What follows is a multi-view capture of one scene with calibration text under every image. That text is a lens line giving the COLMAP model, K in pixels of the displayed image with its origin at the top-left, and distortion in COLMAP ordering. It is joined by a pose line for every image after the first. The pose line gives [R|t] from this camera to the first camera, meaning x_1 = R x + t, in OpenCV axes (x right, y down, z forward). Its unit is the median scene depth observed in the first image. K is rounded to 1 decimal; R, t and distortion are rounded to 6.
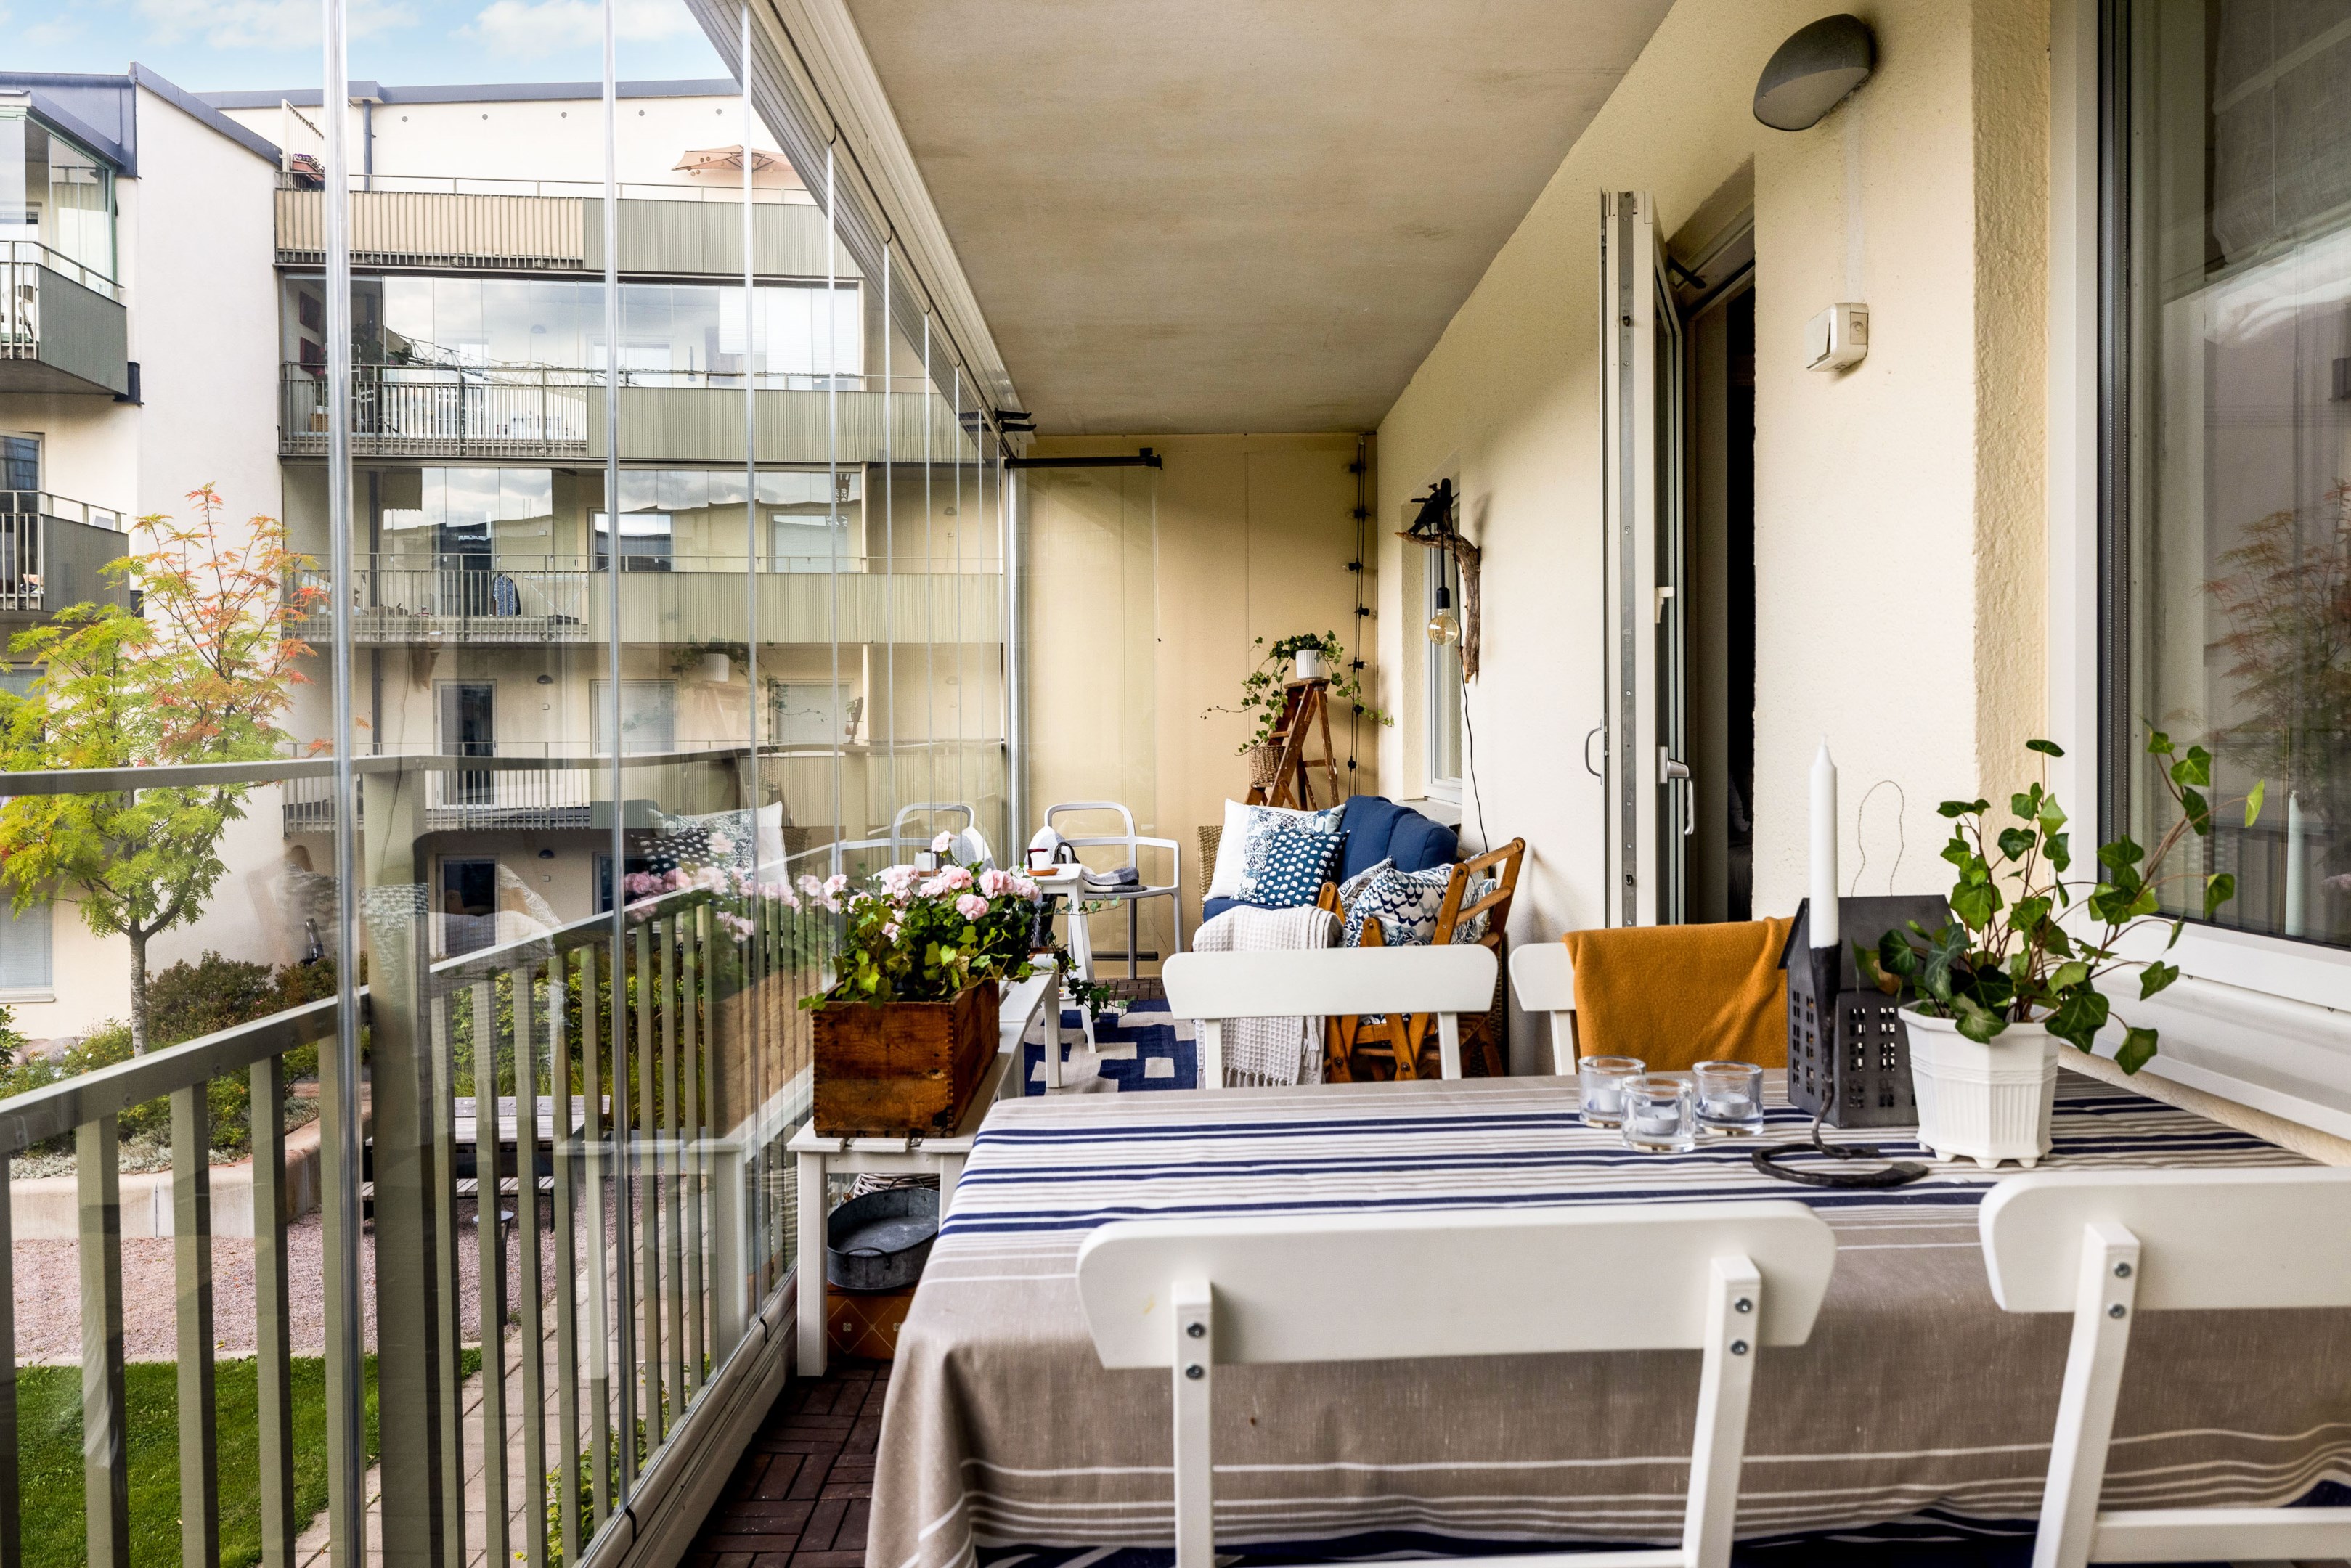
lens RADIAL K [[1600.8, 0, 1185.1], [0, 1600.8, 781.7], [0, 0, 1]] dist [-0.007126, -0.005123]
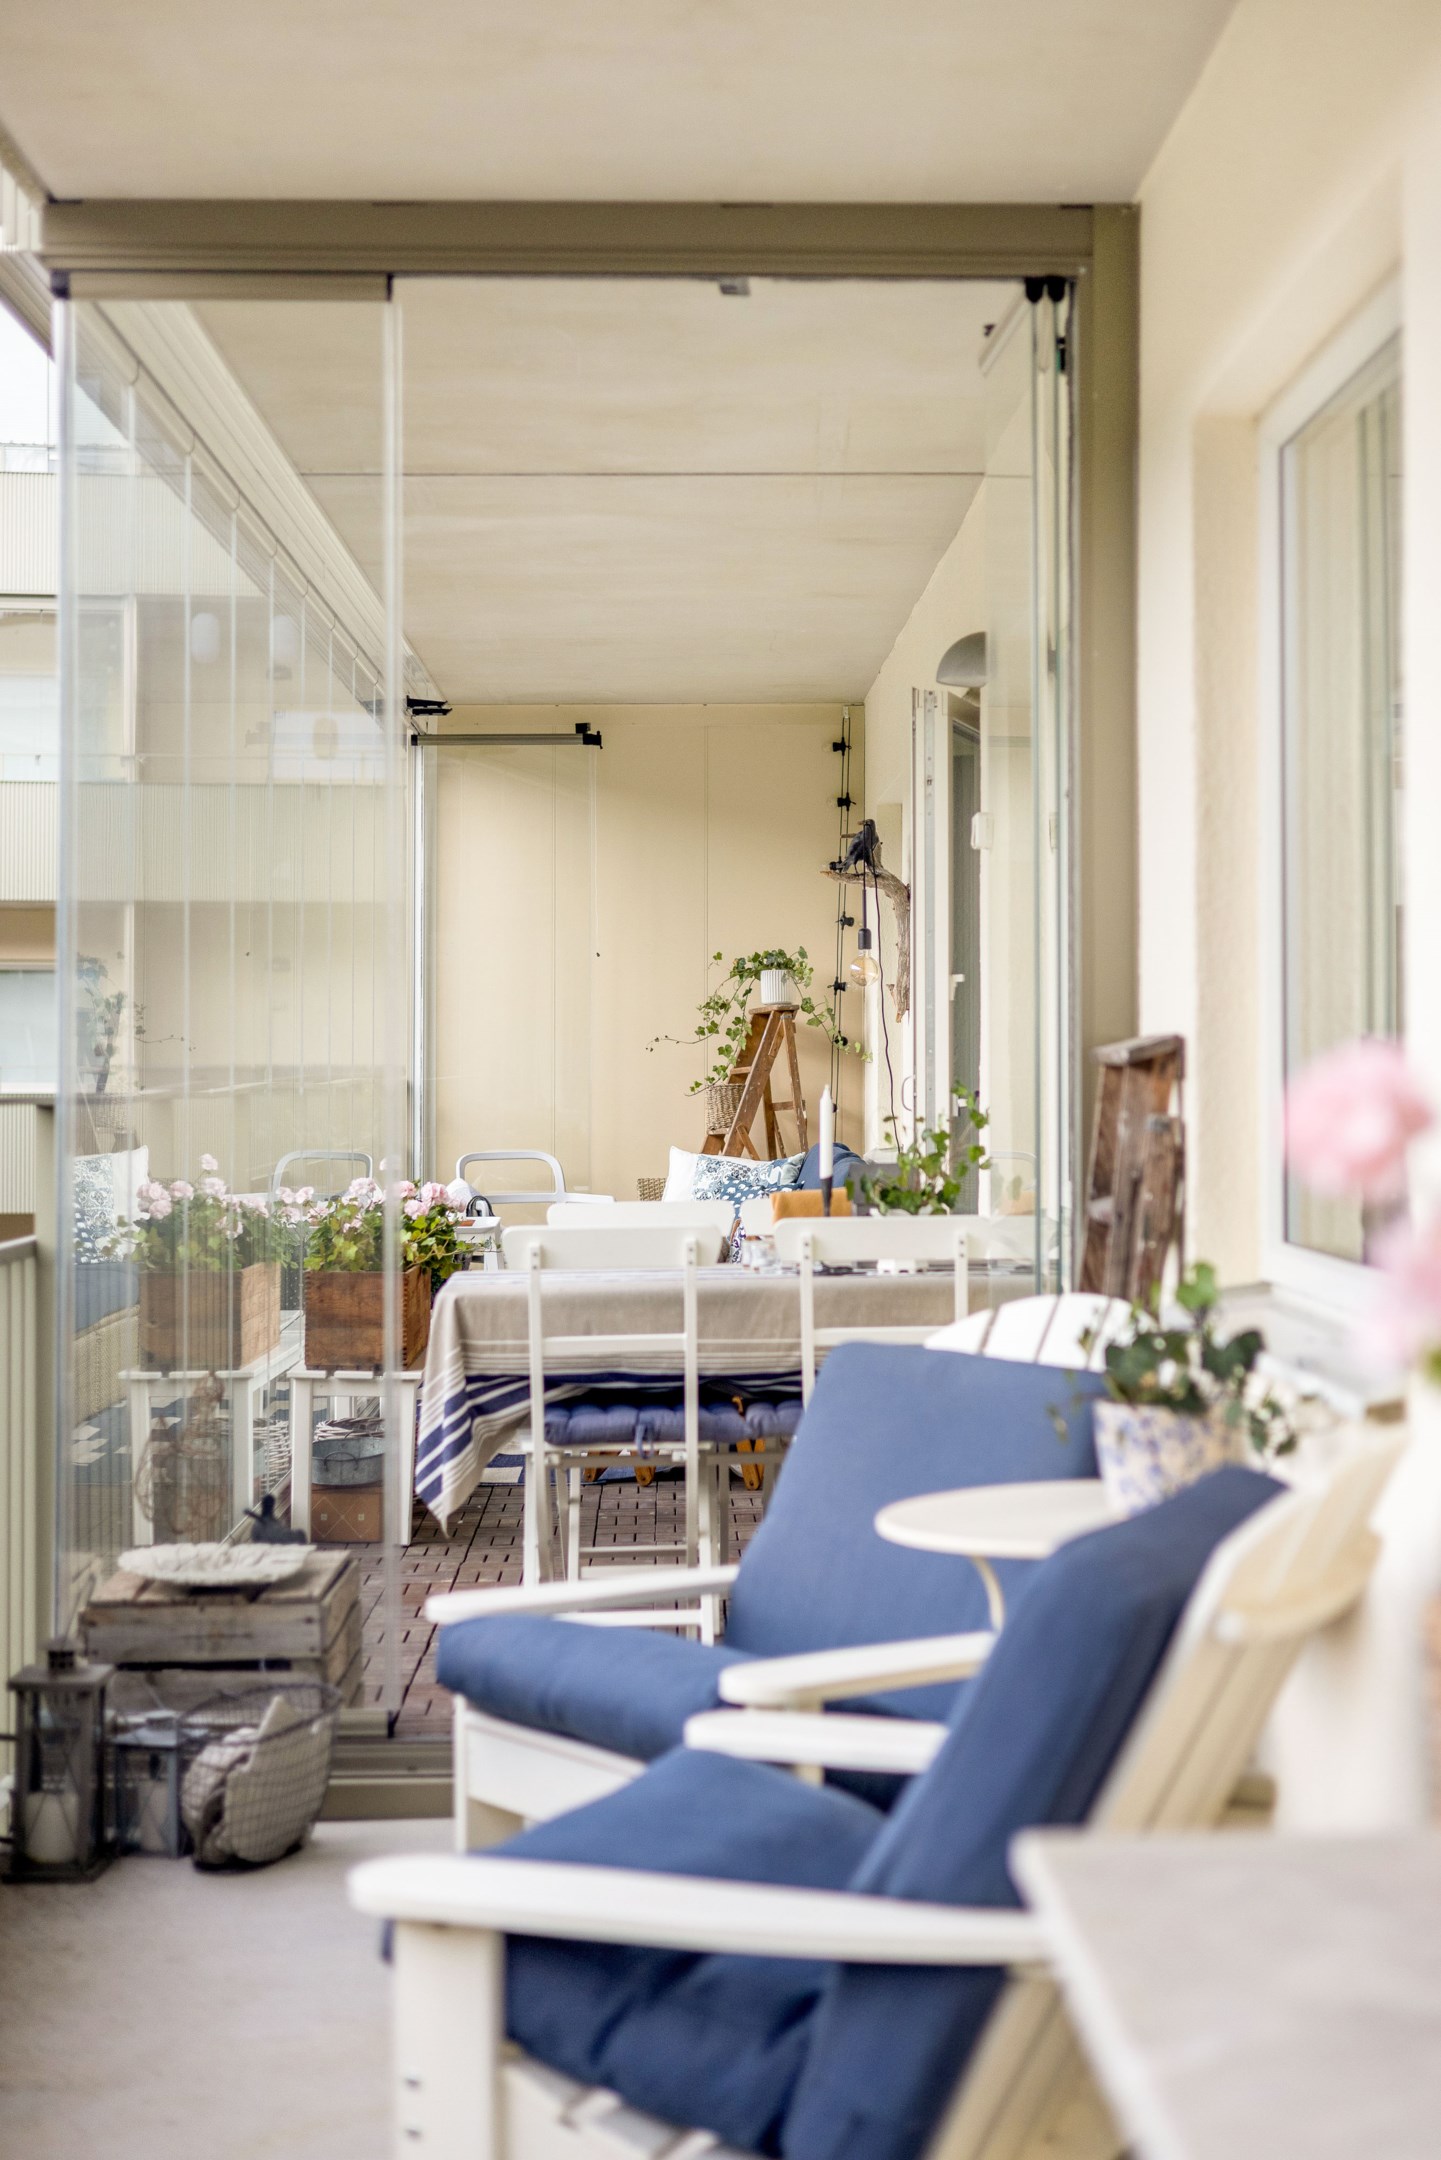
lens RADIAL K [[3195.4, 0, 729.0], [0, 3195.4, 1062.3], [0, 0, 1]] dist [-0.016188, 0.000000]
pose [[0.999945, 0.007711, 0.007095, 0.041450], [-0.007513, 0.999594, -0.027497, 0.011791], [-0.007304, 0.027442, 0.999597, -0.658250]]
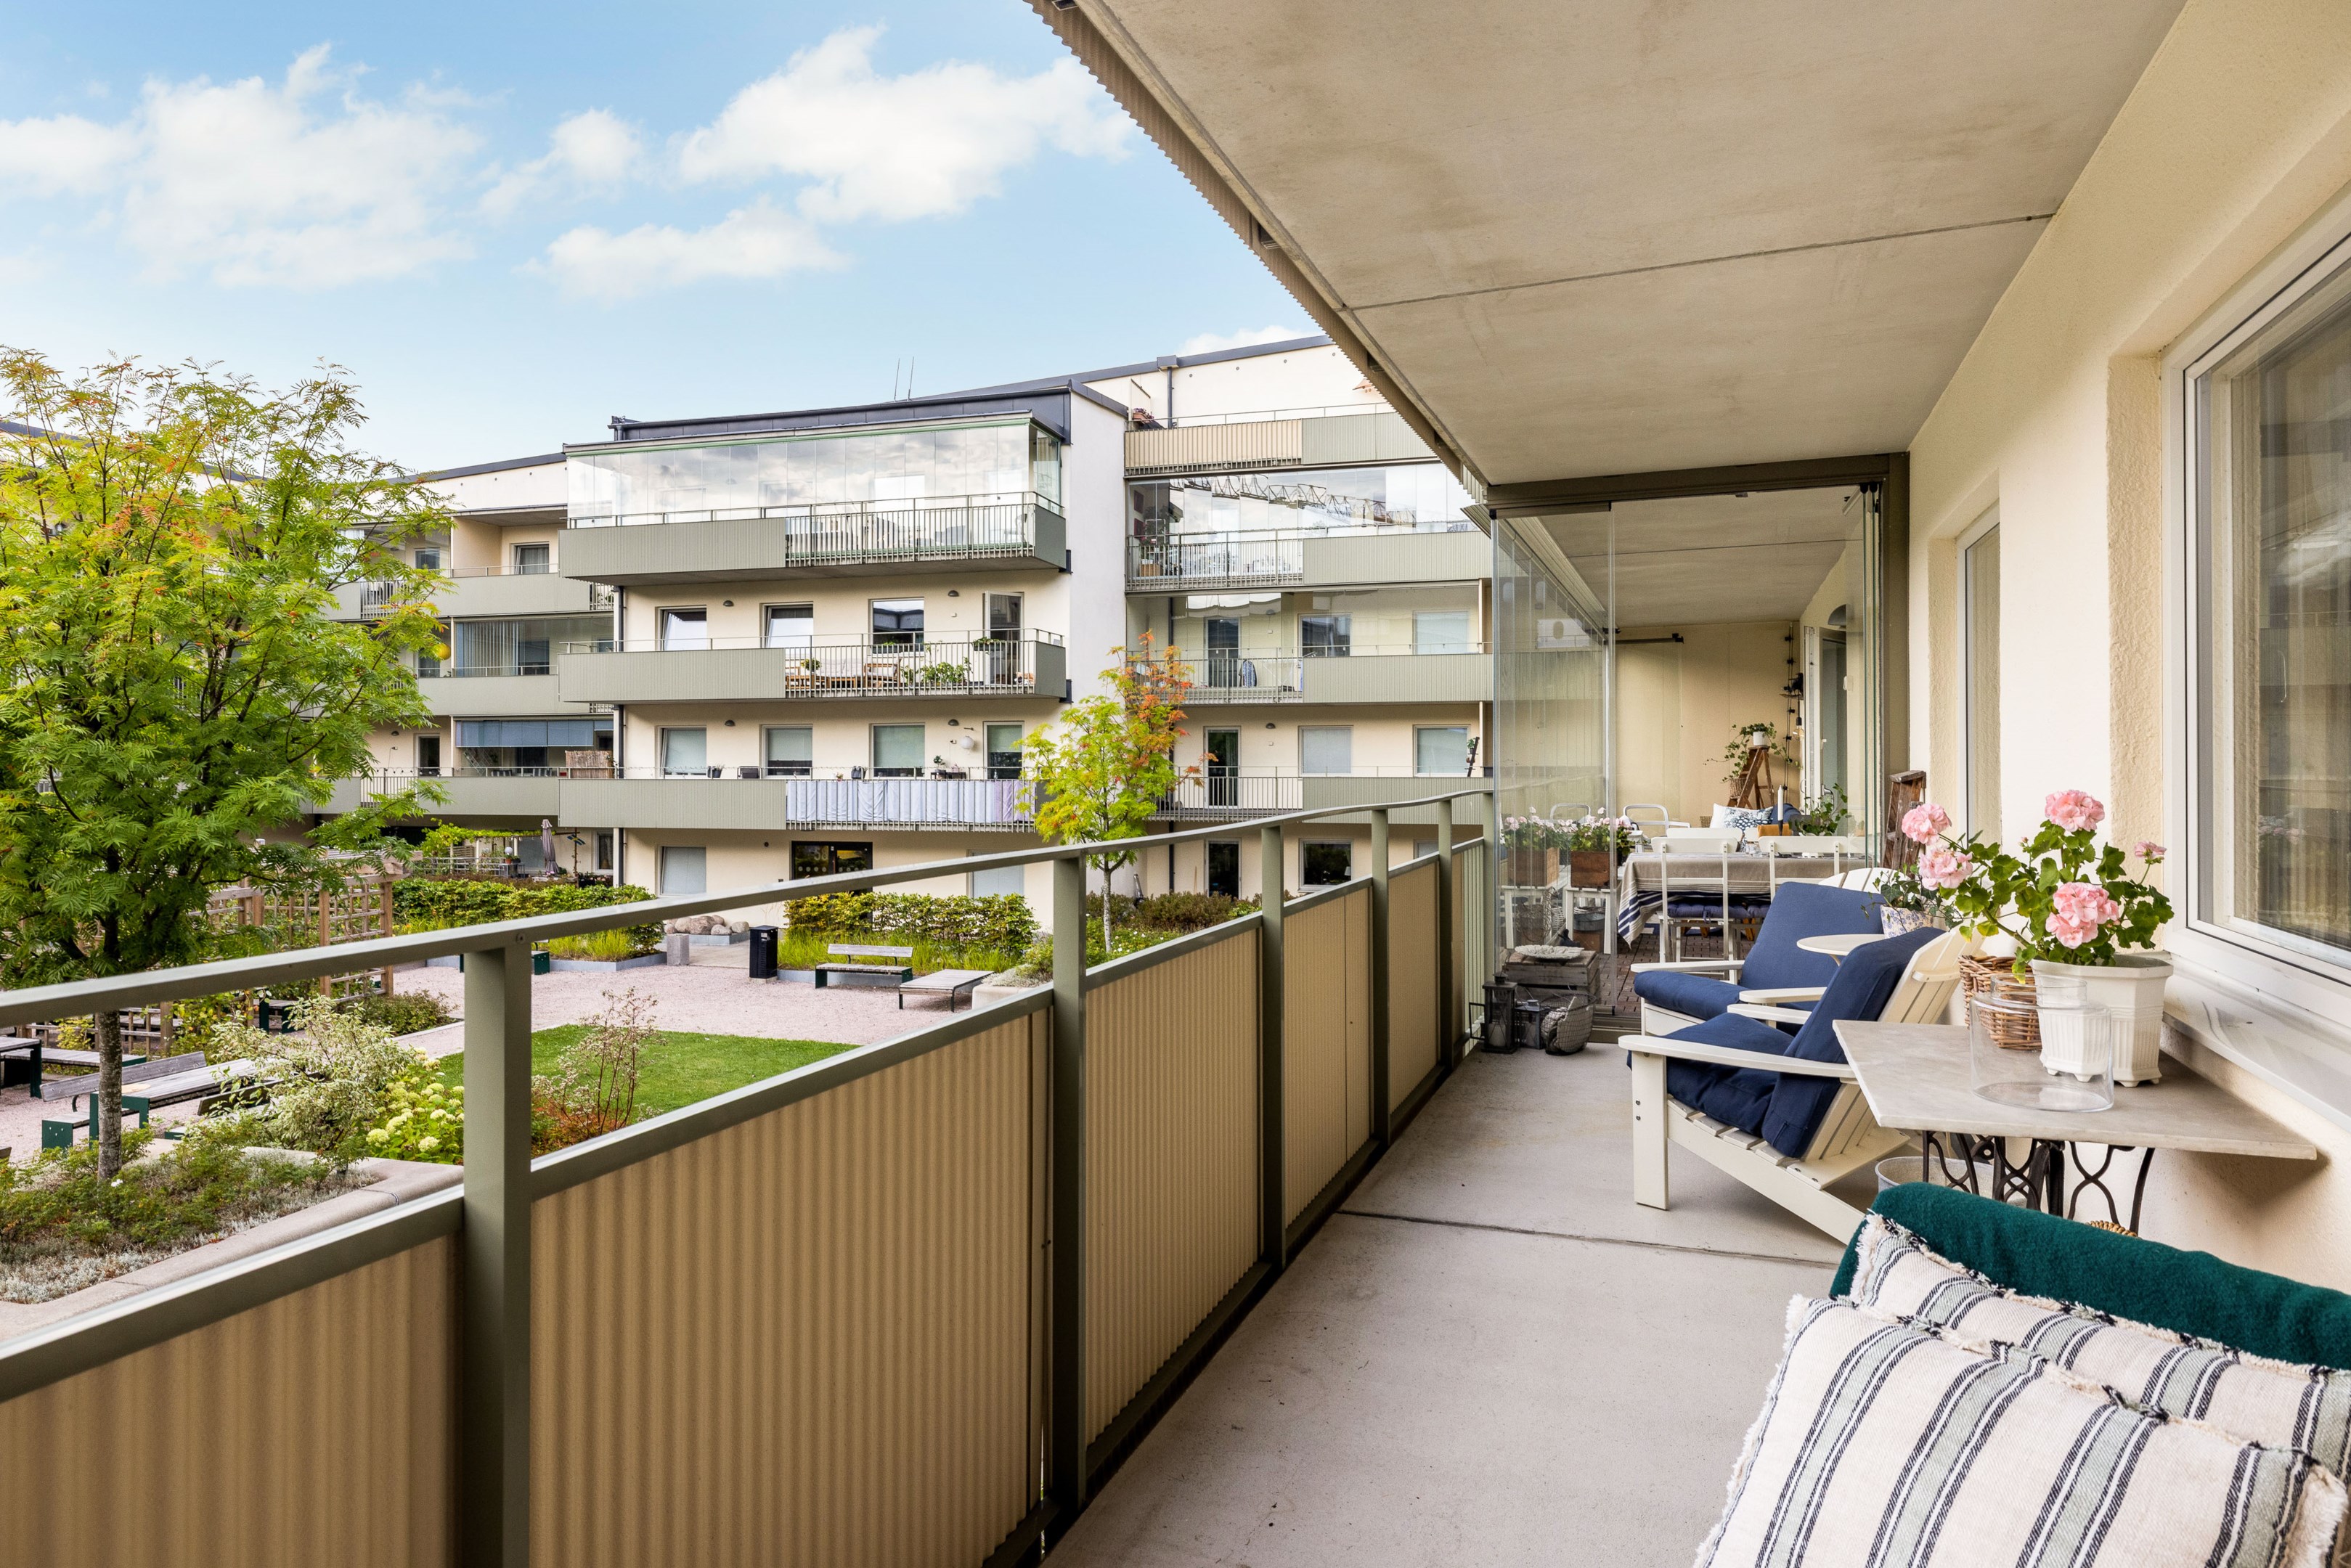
lens RADIAL K [[1302.7, 0, 1190.9], [0, 1302.7, 760.8], [0, 0, 1]] dist [-0.007438, 0.000730]
pose [[0.924507, 0.004510, -0.381137, 0.039101], [-0.014683, 0.999609, -0.023788, 0.005130], [0.380881, 0.027588, 0.924212, -0.803122]]
